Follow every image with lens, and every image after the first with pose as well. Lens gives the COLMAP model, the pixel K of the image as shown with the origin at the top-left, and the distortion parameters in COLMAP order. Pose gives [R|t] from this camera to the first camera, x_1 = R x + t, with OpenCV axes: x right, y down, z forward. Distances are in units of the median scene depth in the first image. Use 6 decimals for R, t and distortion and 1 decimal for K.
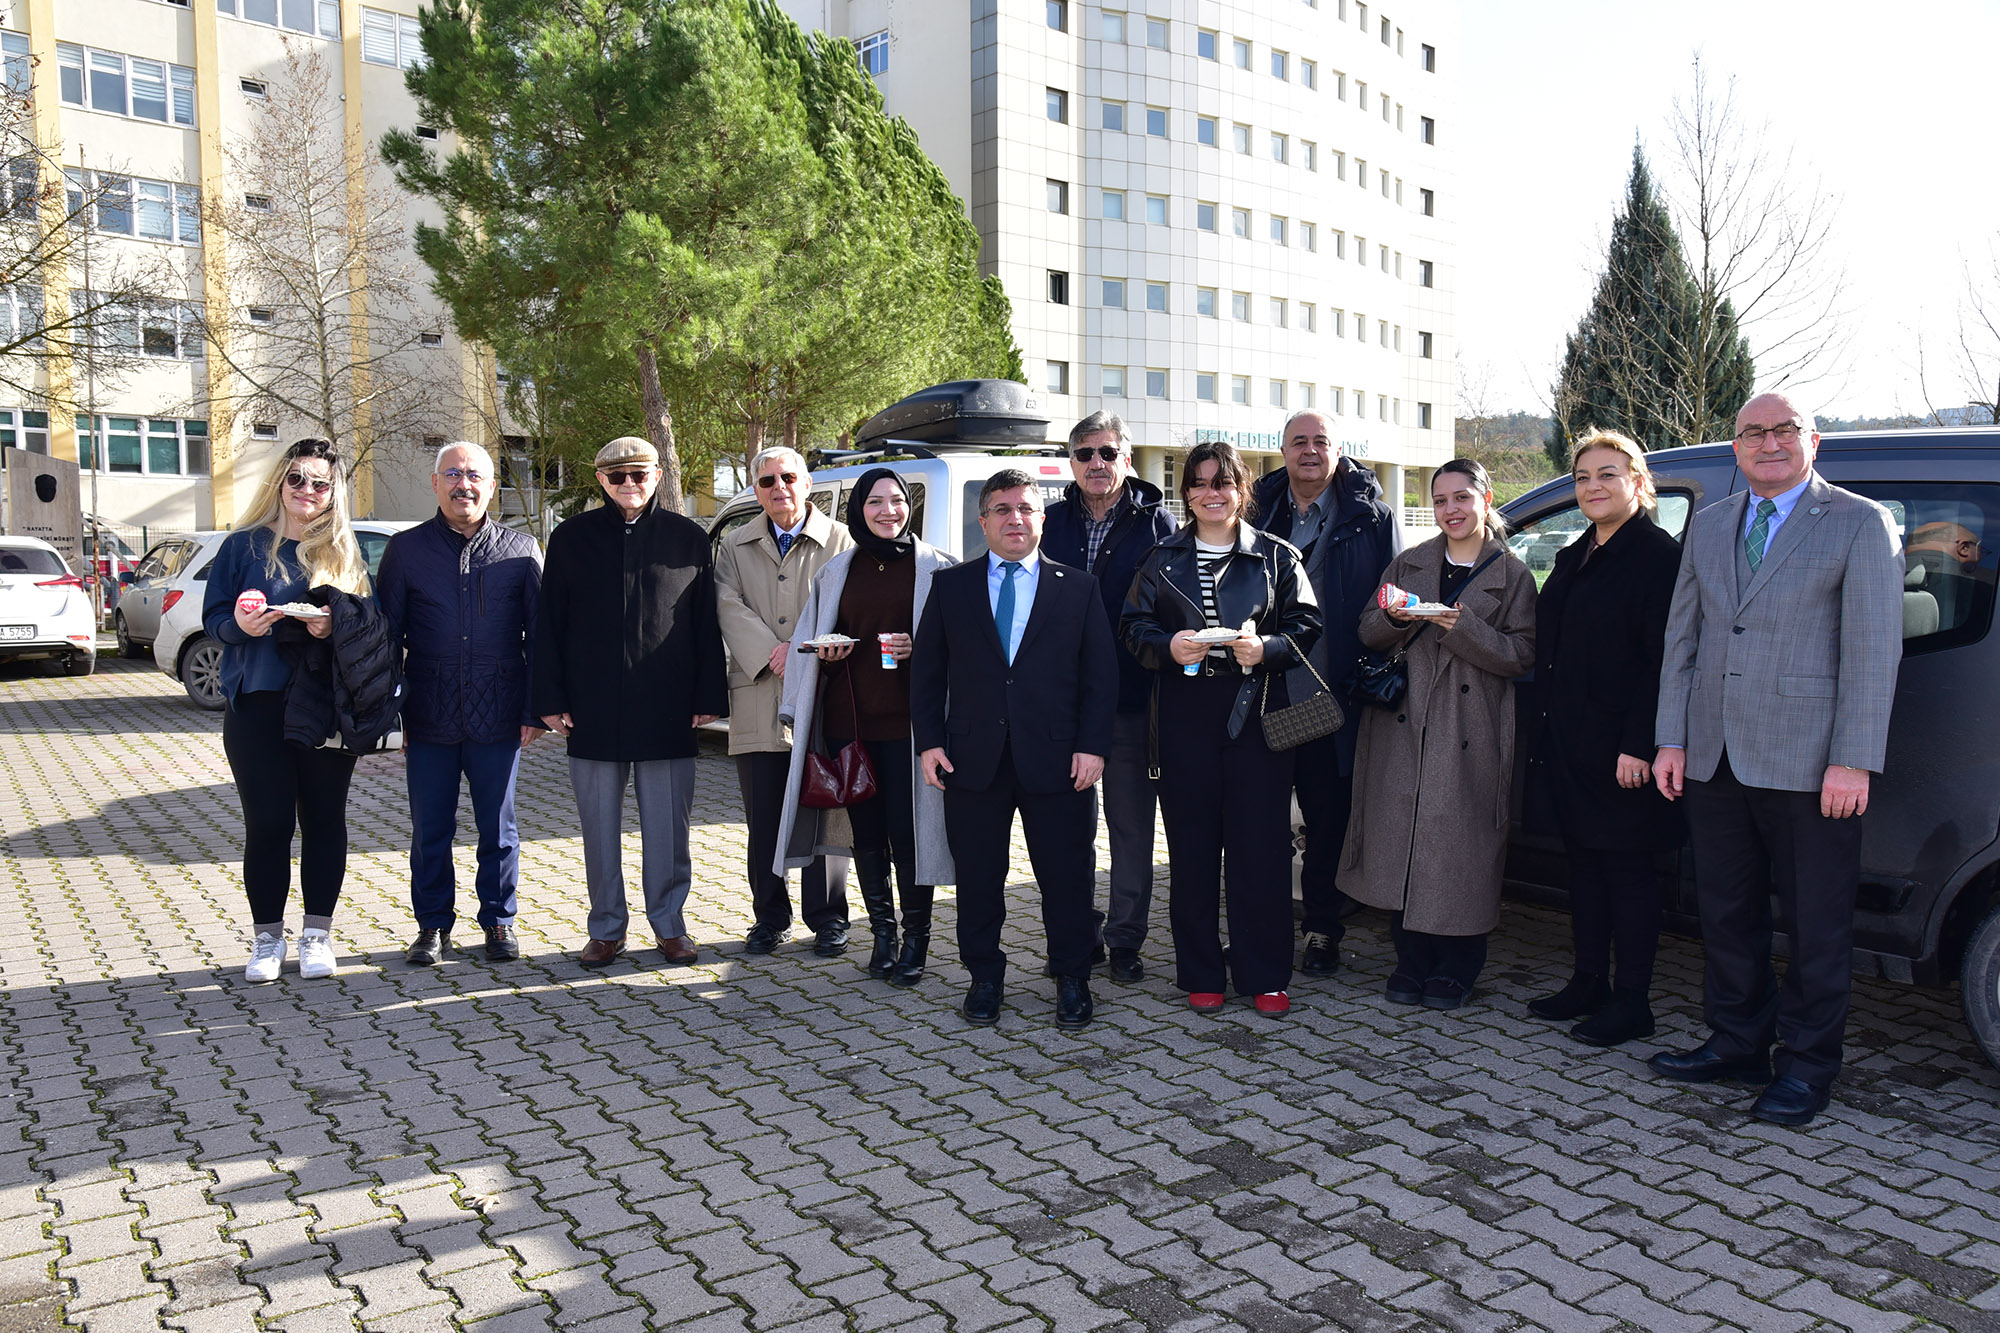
lens RADIAL K [[1652.5, 0, 996.5], [0, 1652.5, 701.3], [0, 0, 1]] dist [-0.068083, 0.103951]
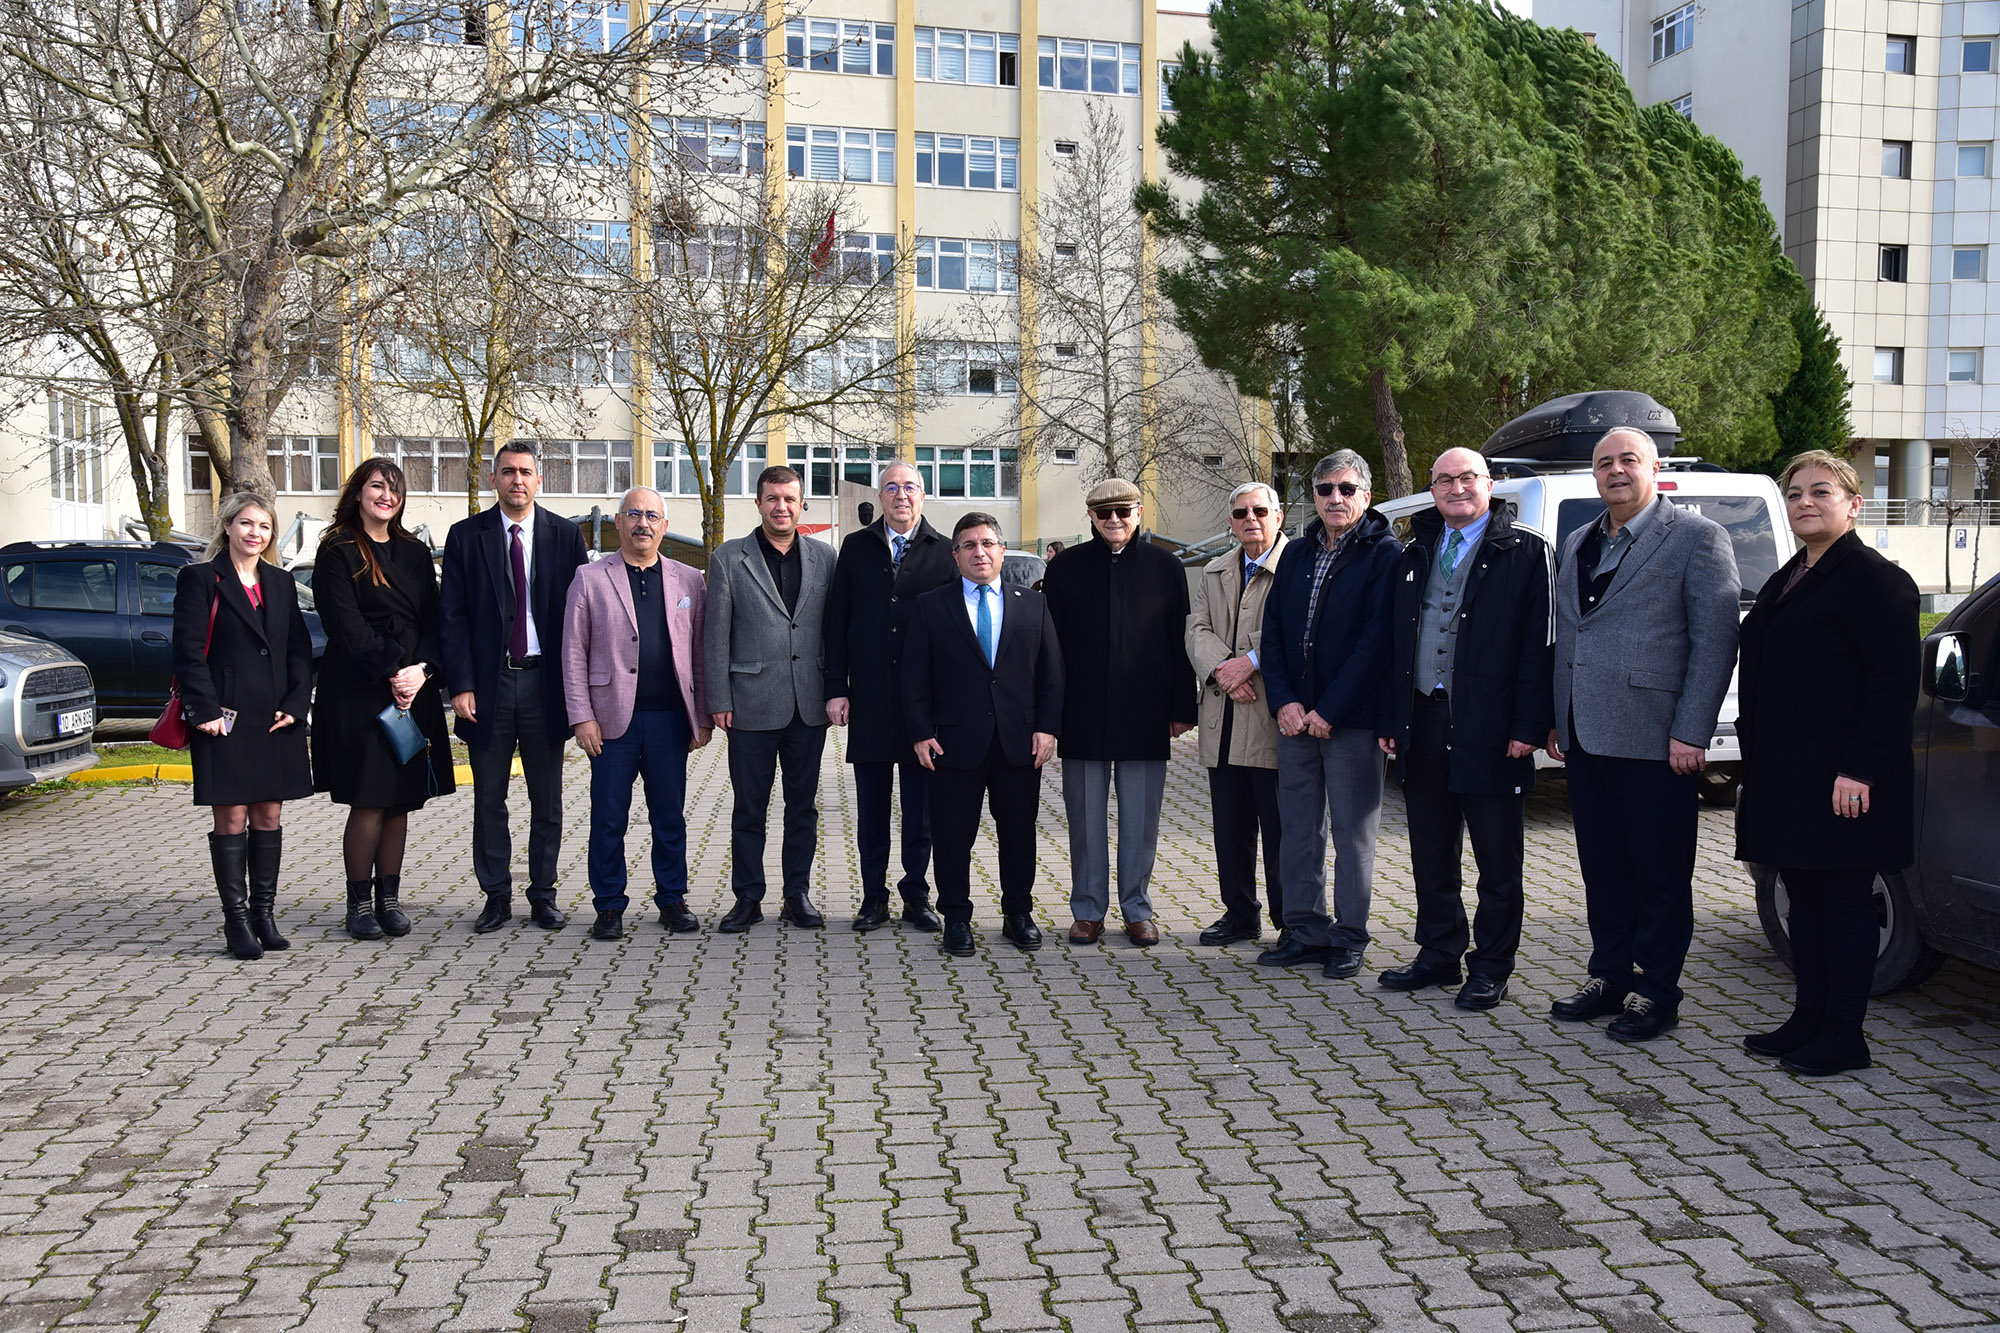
lens RADIAL K [[1652.5, 0, 996.5], [0, 1652.5, 701.3], [0, 0, 1]] dist [-0.068083, 0.103951]
pose [[0.875700, 0.035464, -0.481552, 0.273789], [-0.037499, 0.999282, 0.005401, -0.015743], [0.481398, 0.013328, 0.876401, 0.005306]]
